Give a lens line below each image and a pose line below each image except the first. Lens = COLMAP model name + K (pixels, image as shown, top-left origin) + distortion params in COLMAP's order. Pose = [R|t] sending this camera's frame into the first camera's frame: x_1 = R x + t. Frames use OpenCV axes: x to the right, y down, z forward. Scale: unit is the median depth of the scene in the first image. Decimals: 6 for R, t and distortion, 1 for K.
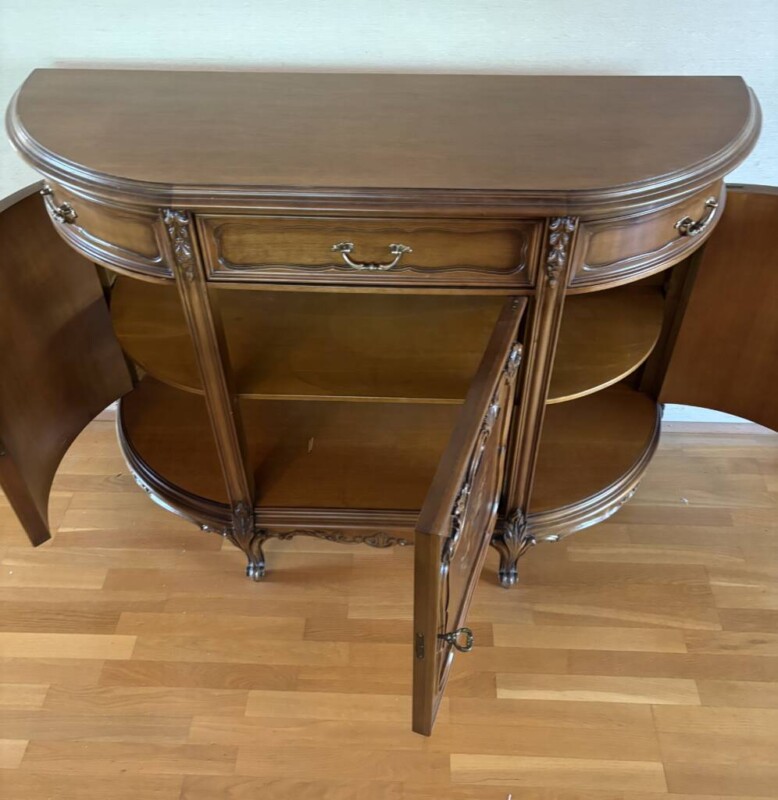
lens RADIAL K [[784.1, 0, 389.0], [0, 784.1, 400.0], [0, 0, 1]] dist [-0.009946, -0.013814]
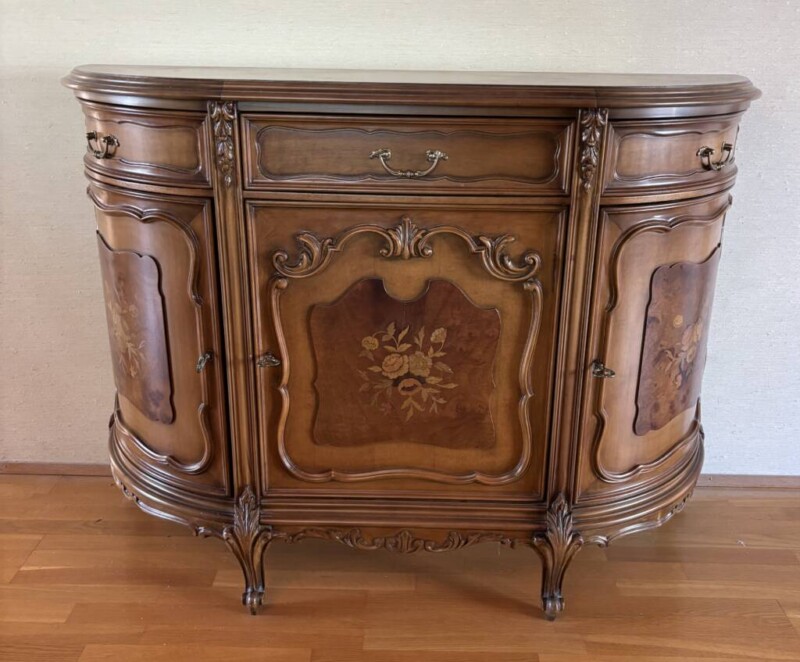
lens RADIAL K [[822.7, 0, 400.0], [0, 822.7, 331.0], [0, 0, 1]] dist [-0.013509, -0.005717]
pose [[0.999471, 0.014216, 0.029251, -0.047387], [-0.001425, 0.917678, -0.397323, 0.339338], [-0.032491, 0.397071, 0.917213, 0.078254]]
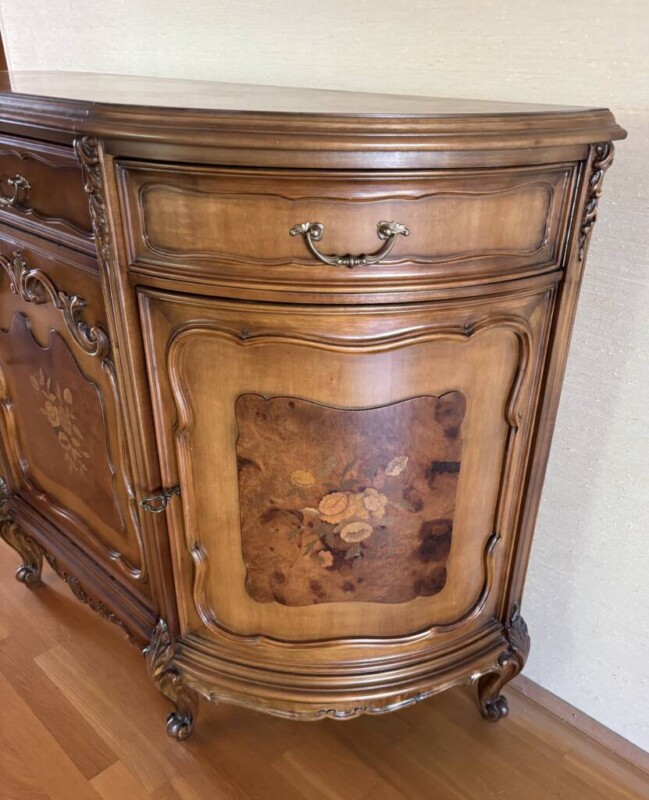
lens RADIAL K [[671.7, 0, 324.5], [0, 671.7, 400.0], [0, 0, 1]] dist [0.009153, 0.003461]
pose [[0.754807, 0.327781, -0.568178, 0.578400], [-0.471580, 0.873244, -0.122707, -0.038898], [0.455937, 0.360561, 0.813705, 0.484337]]
